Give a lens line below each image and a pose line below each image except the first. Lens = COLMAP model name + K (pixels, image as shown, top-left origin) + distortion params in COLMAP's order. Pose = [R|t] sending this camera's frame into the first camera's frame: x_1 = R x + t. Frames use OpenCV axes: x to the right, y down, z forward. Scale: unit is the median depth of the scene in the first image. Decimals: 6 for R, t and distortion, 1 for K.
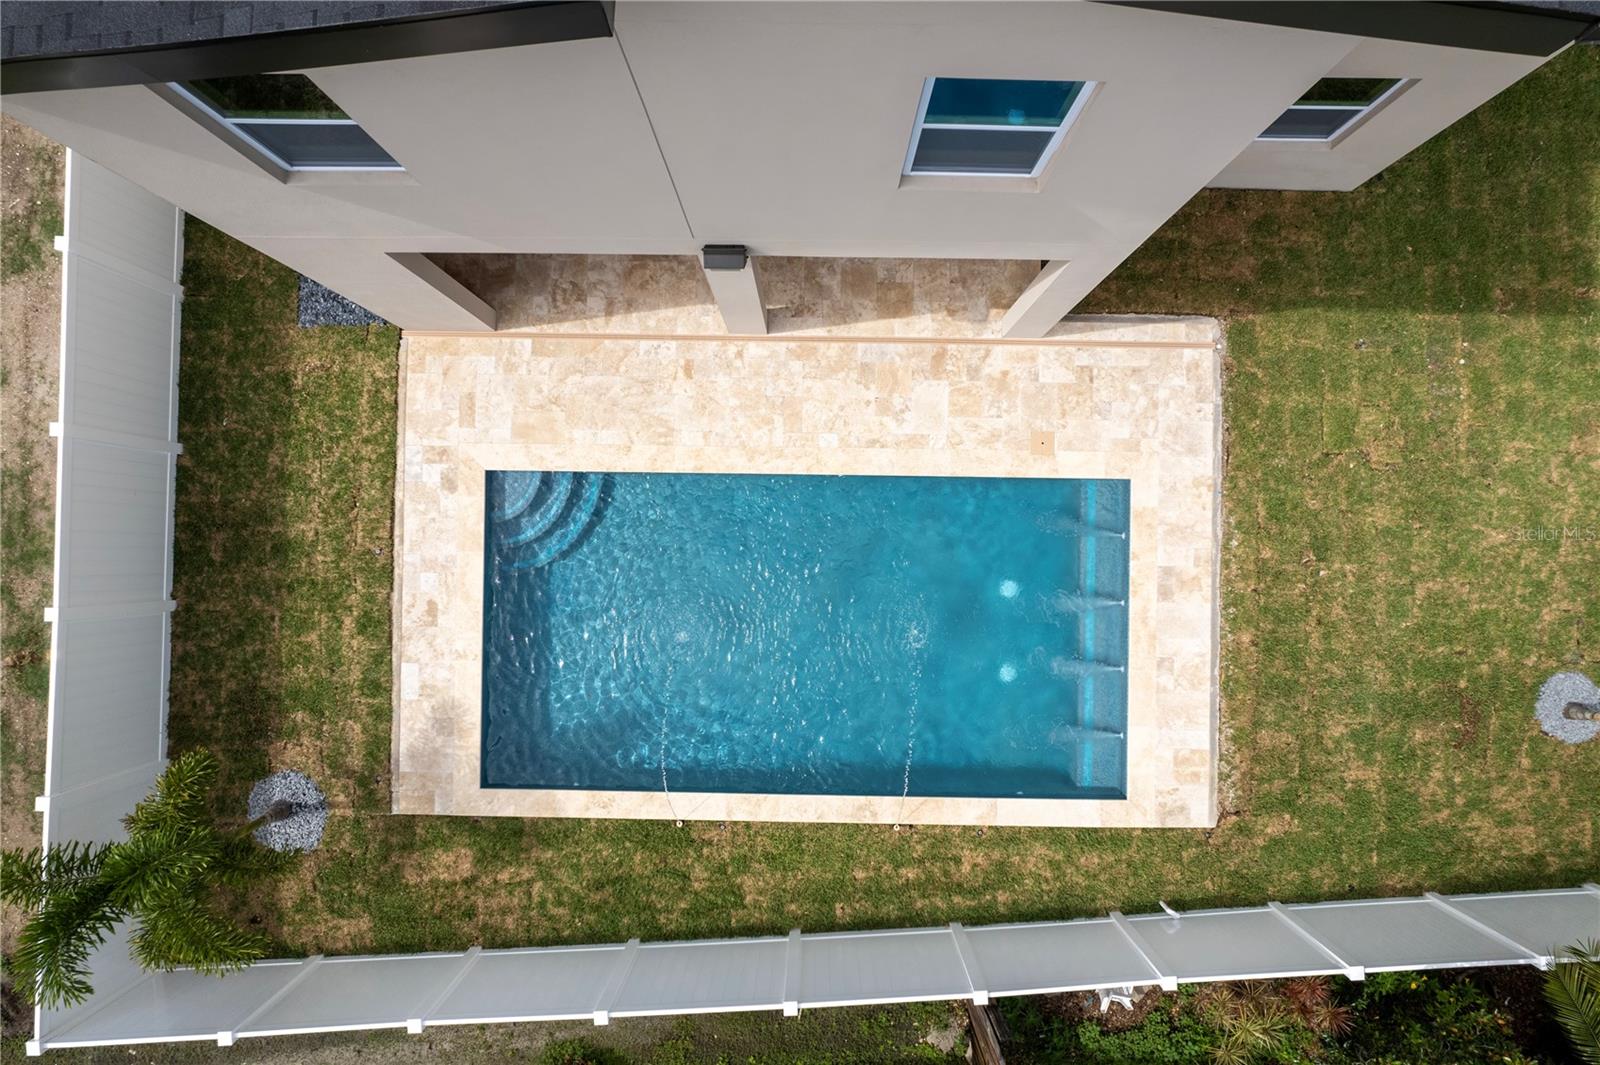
lens RADIAL K [[1023.0, 0, 800.0], [0, 1023.0, 532.5], [0, 0, 1]] dist [-0.083974, 0.076183]
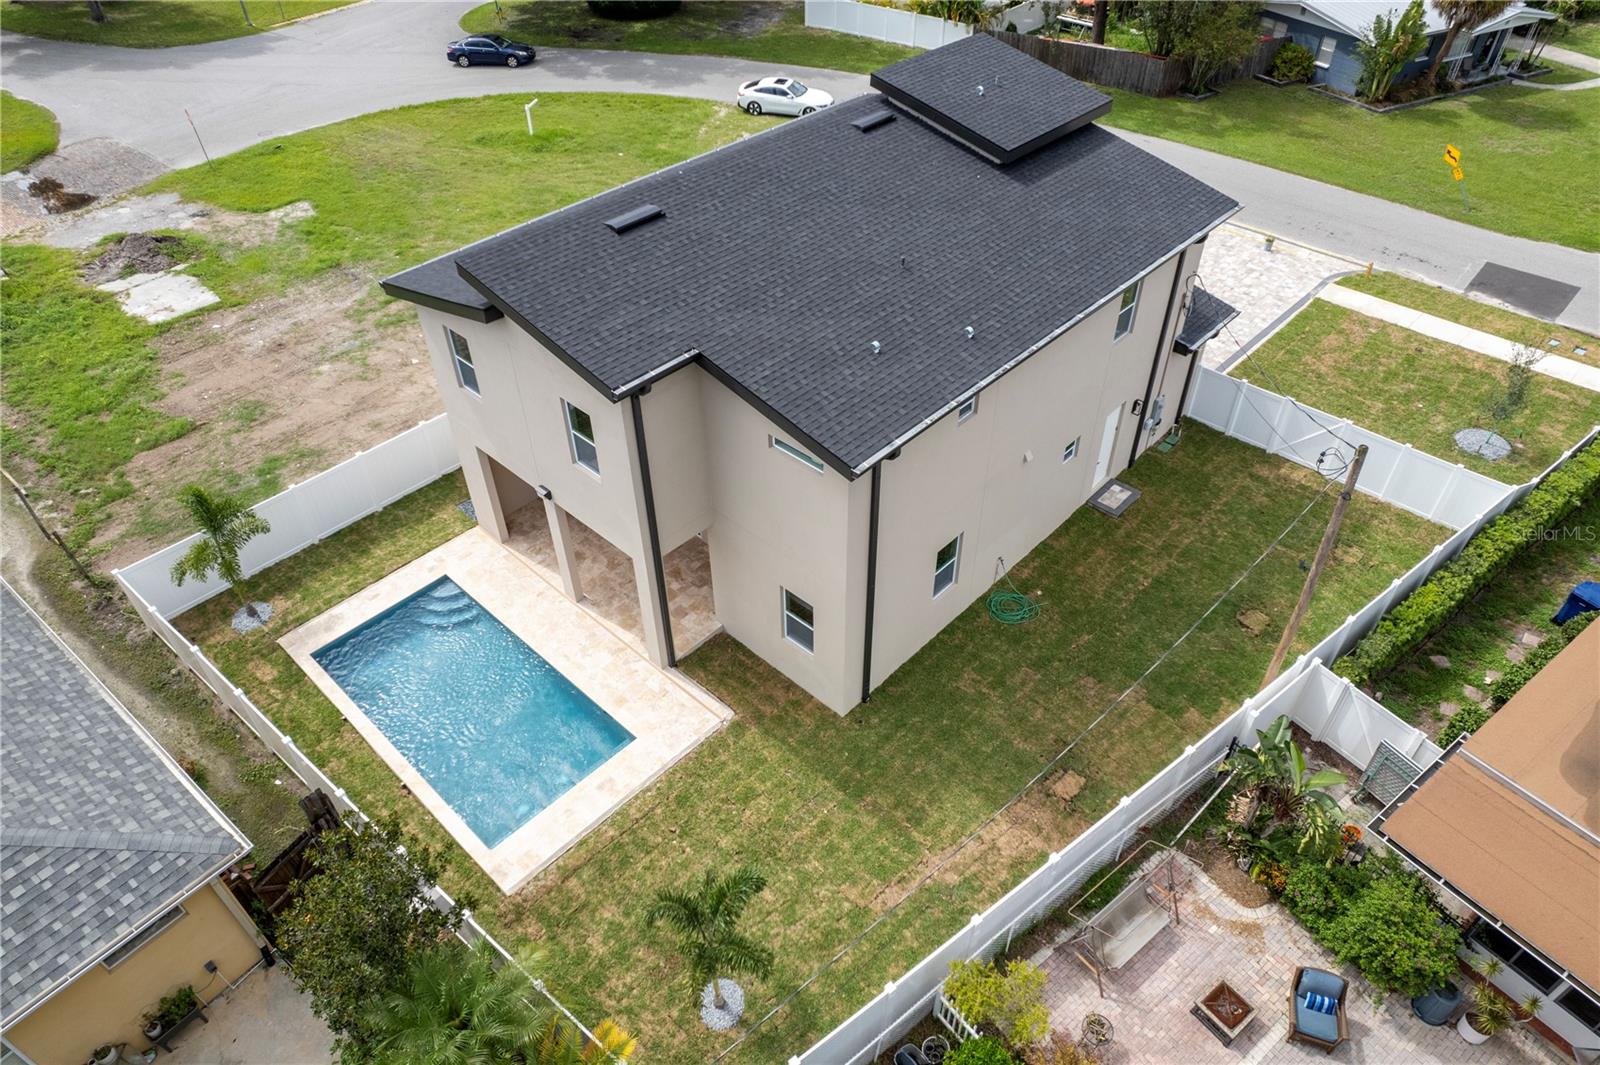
lens RADIAL K [[1019.1, 0, 804.4], [0, 1019.1, 532.5], [0, 0, 1]] dist [-0.069037, 0.060504]
pose [[0.739932, 0.442413, -0.506726, 1.305050], [-0.672475, 0.505141, -0.540934, 0.544076], [0.016652, 0.741015, 0.671282, -0.501534]]
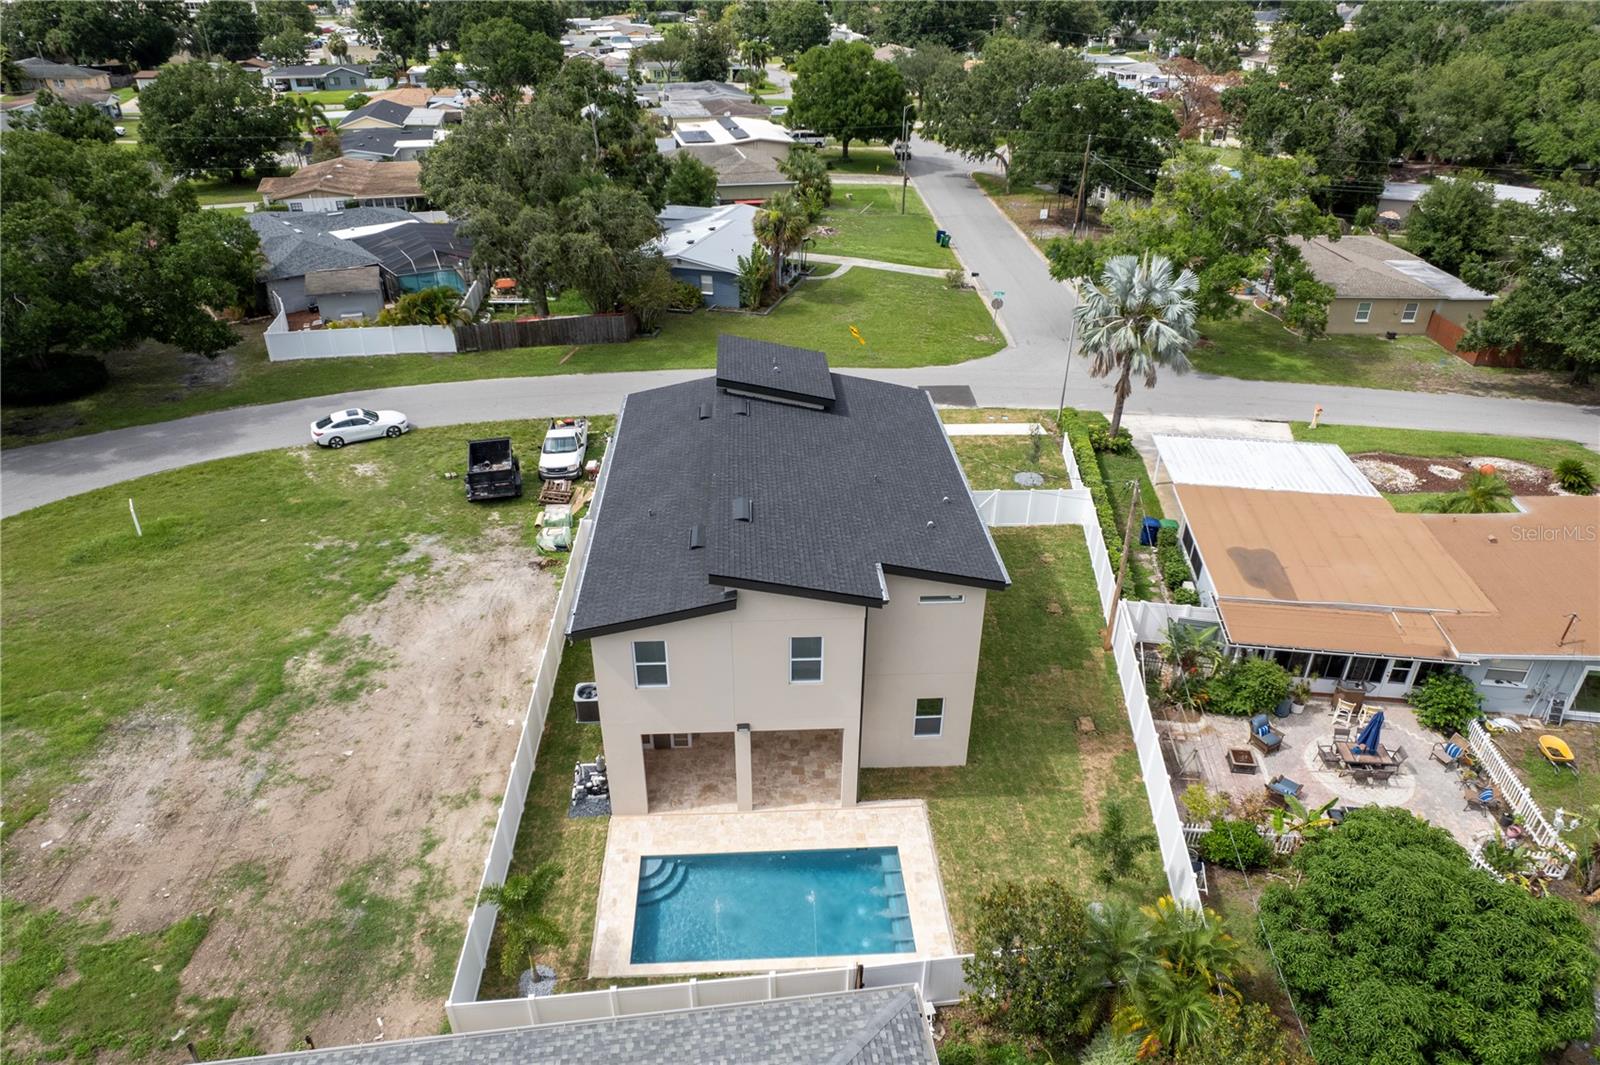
lens RADIAL K [[1019.1, 0, 804.4], [0, 1019.1, 532.5], [0, 0, 1]] dist [-0.069037, 0.060504]
pose [[0.997318, -0.023661, 0.069257, -0.062095], [0.071610, 0.510844, -0.856685, 1.682983], [-0.015109, 0.859348, 0.511169, -0.956032]]
